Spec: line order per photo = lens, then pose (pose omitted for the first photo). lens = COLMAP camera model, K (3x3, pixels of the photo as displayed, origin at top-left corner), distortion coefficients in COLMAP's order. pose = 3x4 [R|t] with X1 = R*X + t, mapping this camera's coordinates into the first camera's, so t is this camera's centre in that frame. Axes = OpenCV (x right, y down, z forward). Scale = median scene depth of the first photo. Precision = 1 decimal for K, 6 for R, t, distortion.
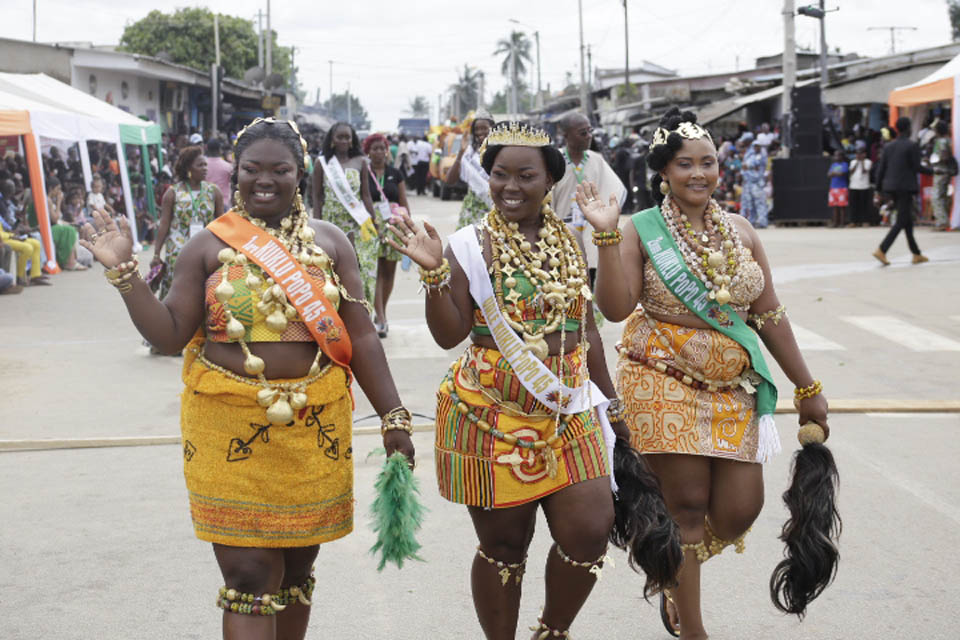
lens RADIAL K [[1942.5, 0, 480.0], [0, 1942.5, 320.0], [0, 0, 1]] dist [-0.006474, -0.265405]
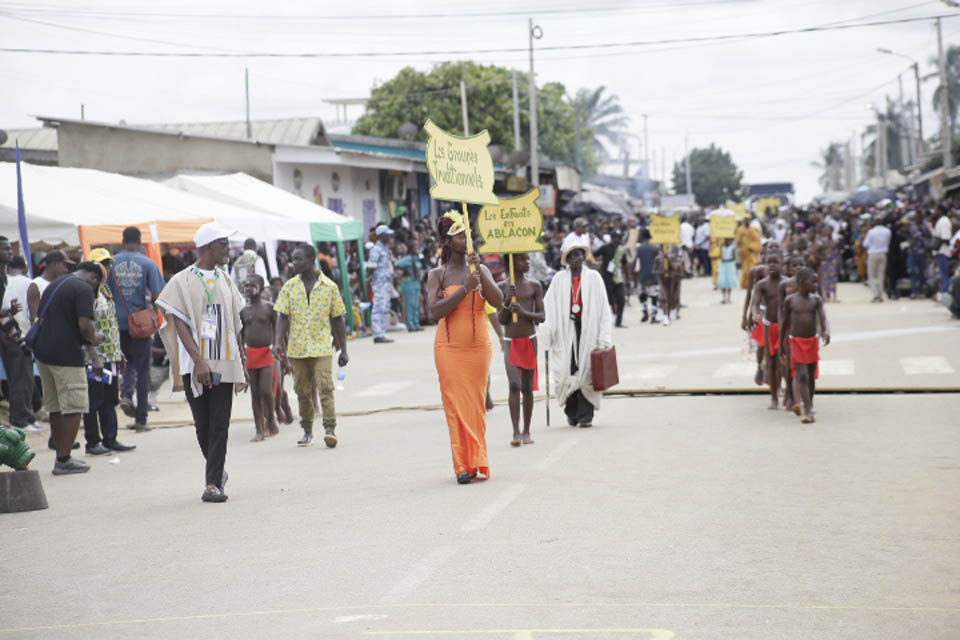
lens RADIAL K [[3271.0, 0, 480.0], [0, 3271.0, 320.0], [0, 0, 1]] dist [0.722210, 0.140630]
pose [[0.983904, -0.031553, -0.175890, 0.100049], [0.021477, 0.998033, -0.058898, 0.026705], [0.177402, 0.054173, 0.982646, -0.334786]]
